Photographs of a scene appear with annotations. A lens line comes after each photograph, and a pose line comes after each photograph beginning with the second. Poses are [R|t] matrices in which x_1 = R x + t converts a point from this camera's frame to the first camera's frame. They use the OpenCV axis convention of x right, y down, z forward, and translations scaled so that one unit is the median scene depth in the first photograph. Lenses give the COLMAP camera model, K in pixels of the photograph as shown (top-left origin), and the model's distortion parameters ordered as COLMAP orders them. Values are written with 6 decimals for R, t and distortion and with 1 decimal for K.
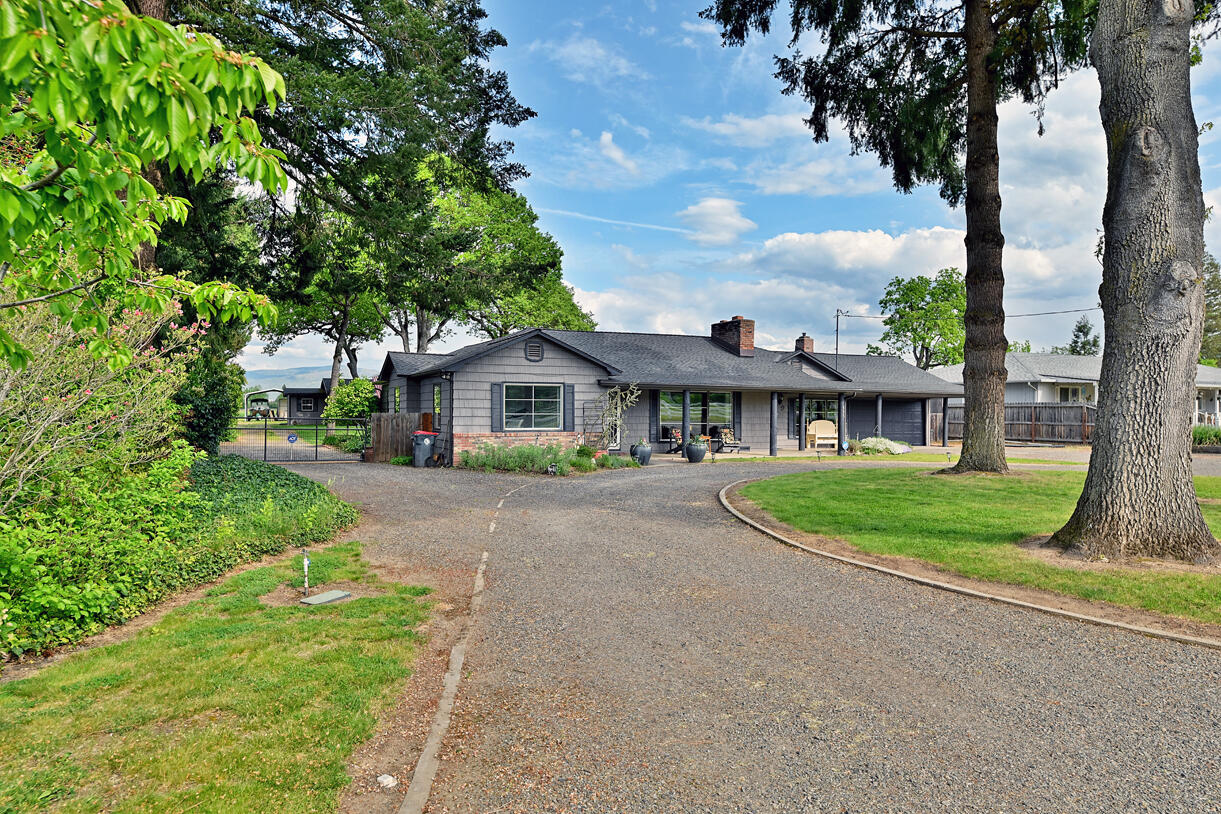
lens RADIAL K [[803.6, 0, 611.3], [0, 803.6, 387.7], [0, 0, 1]] dist [0.025661, 0.002332]
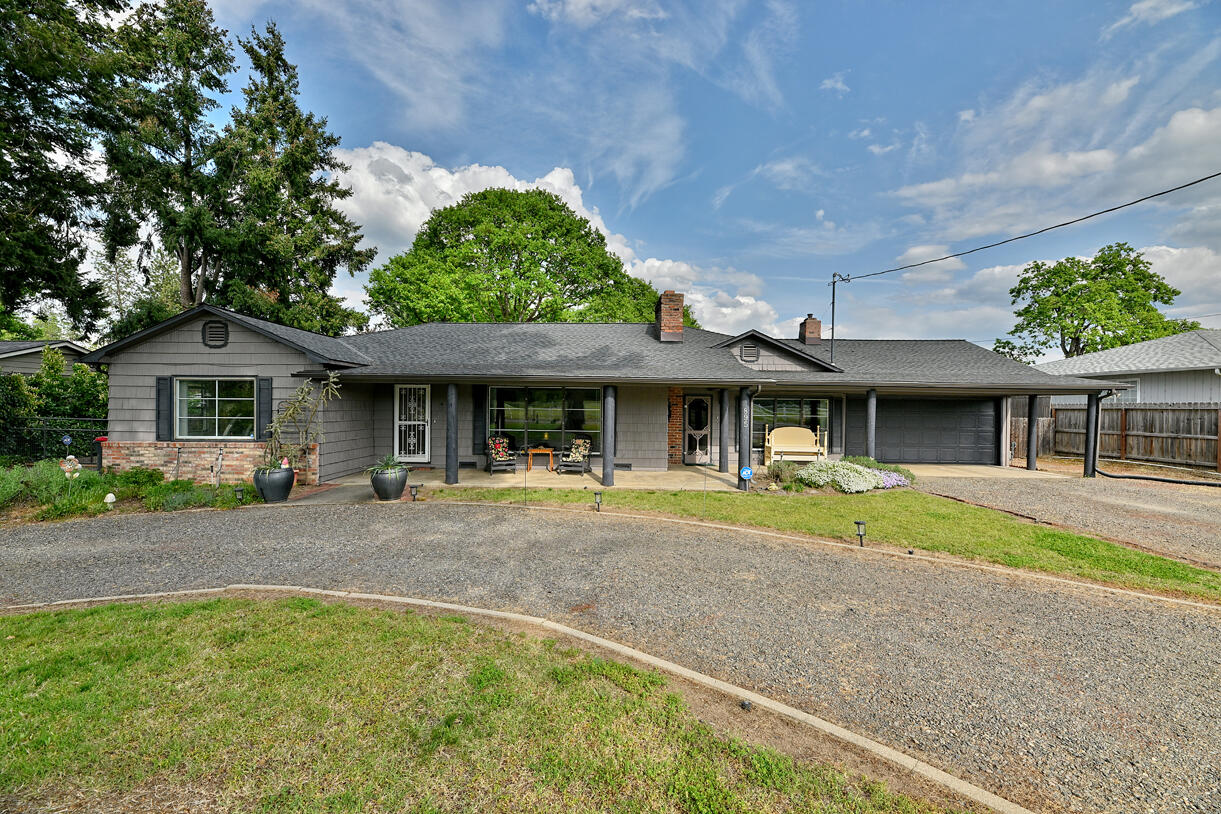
lens RADIAL K [[490.1, 0, 610.5], [0, 490.1, 407.0], [0, 0, 1]] dist [-0.001158, -0.000265]
pose [[0.896150, 0.005170, -0.443721, 0.315089], [0.007820, 0.999593, 0.027440, 0.009394], [0.443682, -0.028060, 0.895745, 0.545765]]
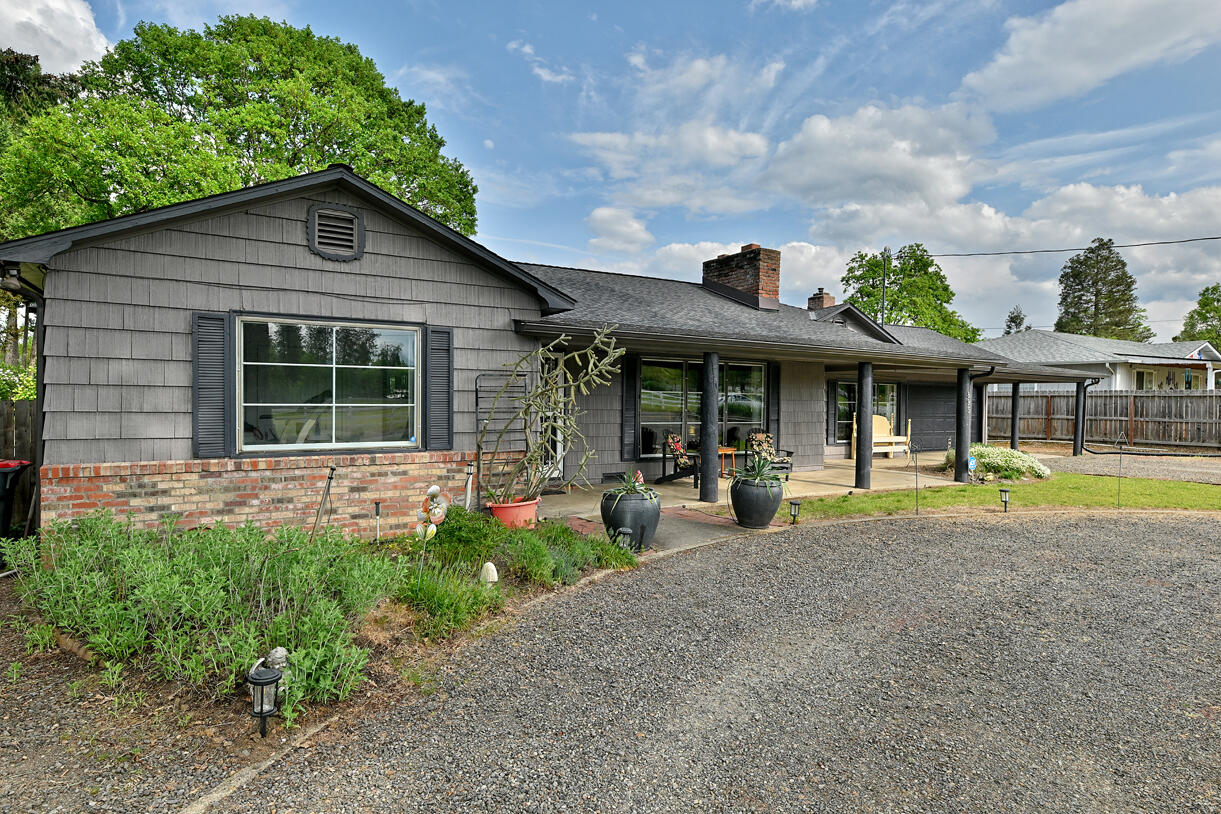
lens RADIAL K [[681.6, 0, 610.5], [0, 681.6, 407.0], [0, 0, 1]] dist [0.003567, 0.000636]
pose [[0.994382, 0.004855, 0.105739, -0.003646], [-0.009109, 0.999167, 0.039779, 0.014575], [-0.105458, -0.040519, 0.993598, 0.492030]]
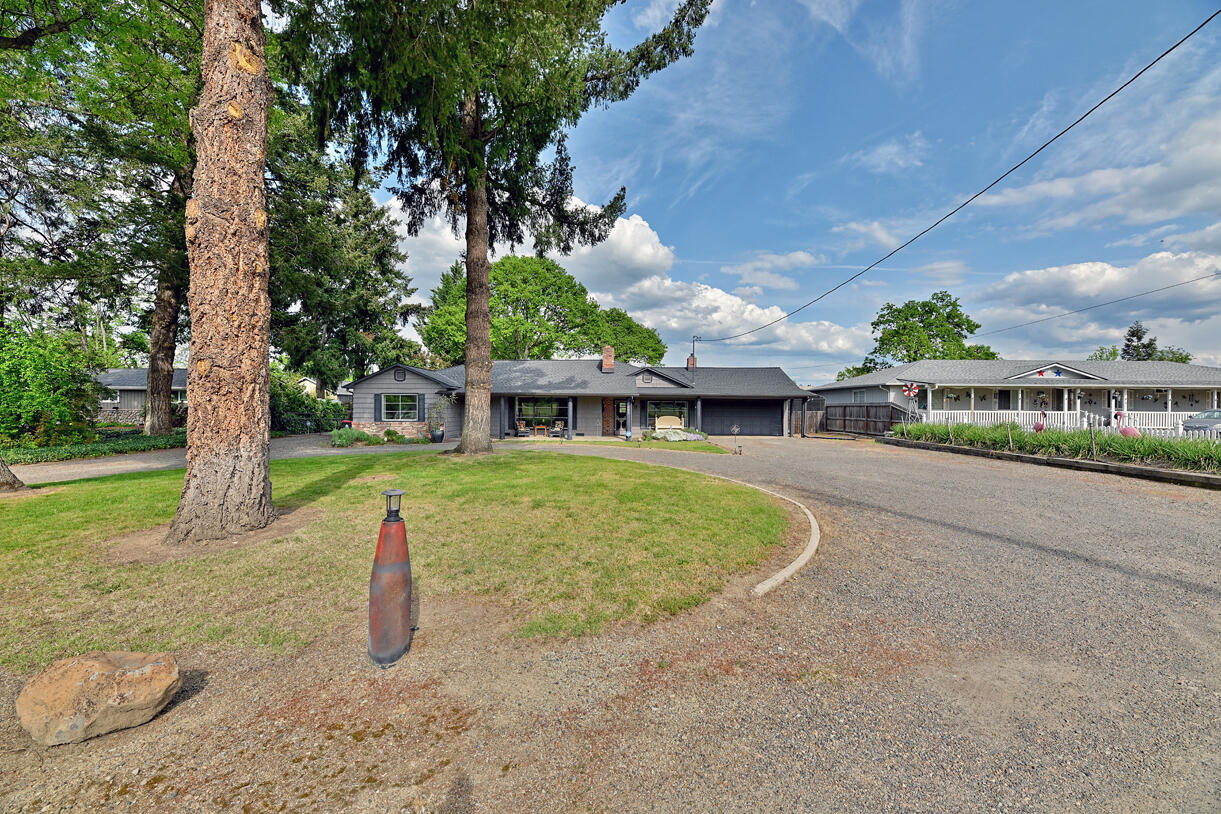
lens RADIAL K [[486.7, 0, 604.5], [0, 486.7, 411.5], [0, 0, 1]] dist [0.000177, -0.000038]
pose [[0.889352, 0.004382, -0.457202, 0.559323], [0.012877, 0.999317, 0.034625, 0.001667], [0.457041, -0.036681, 0.888689, 0.195504]]
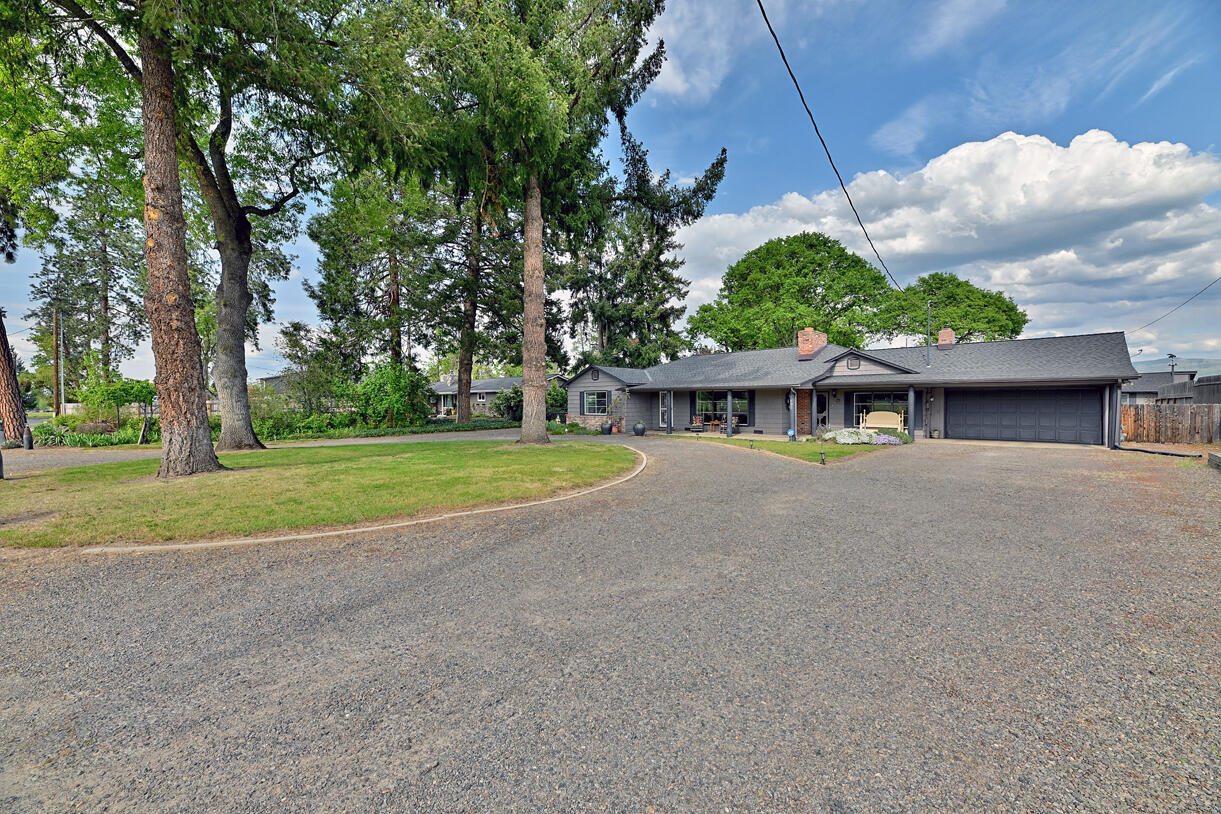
lens RADIAL K [[490.1, 0, 610.5], [0, 490.1, 407.0], [0, 0, 1]] dist [-0.001158, -0.000265]
pose [[0.363434, 0.002121, -0.931617, 0.749732], [0.035392, 0.999244, 0.016082, 0.011258], [0.930947, -0.038816, 0.363085, 0.431531]]
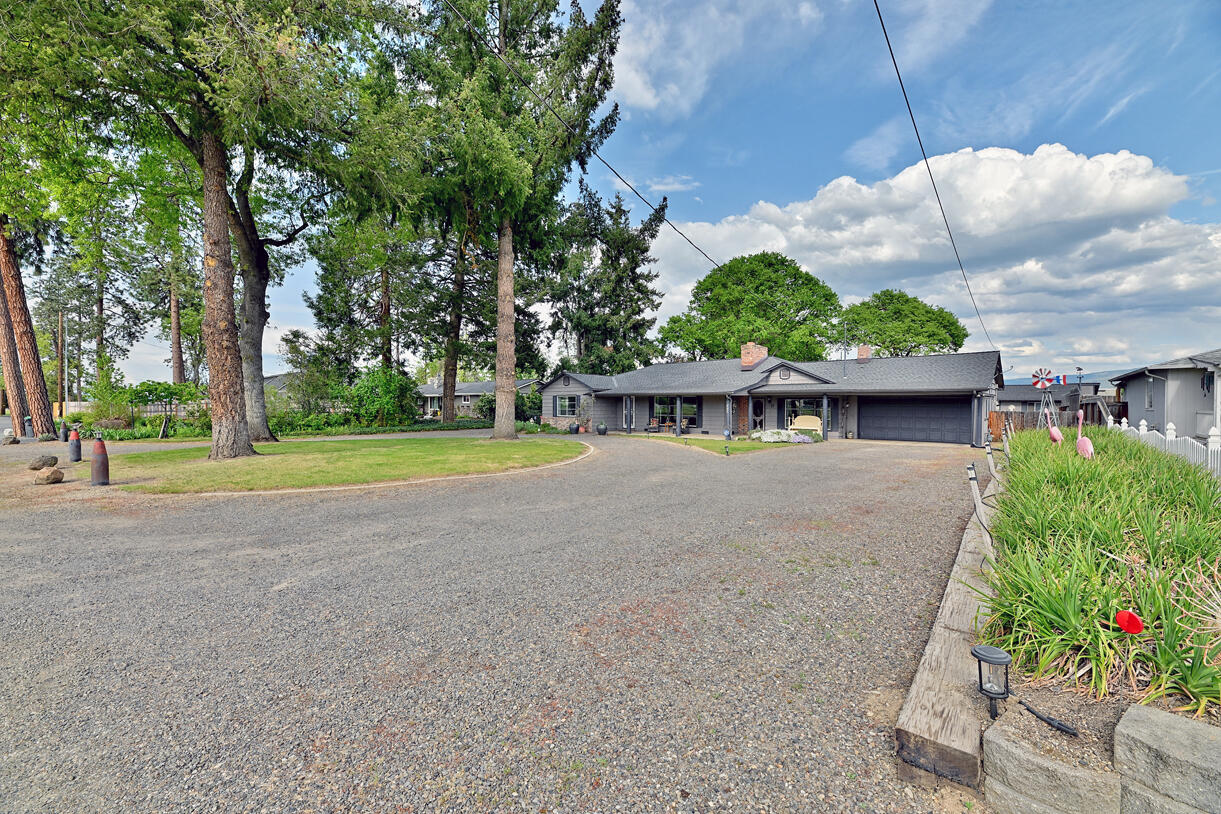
lens RADIAL K [[490.1, 0, 610.5], [0, 490.1, 407.0], [0, 0, 1]] dist [-0.001158, -0.000265]
pose [[0.384694, -0.000387, -0.923044, 0.863059], [0.026064, 0.999606, 0.010443, 0.011308], [0.922676, -0.028075, 0.384553, 0.428723]]
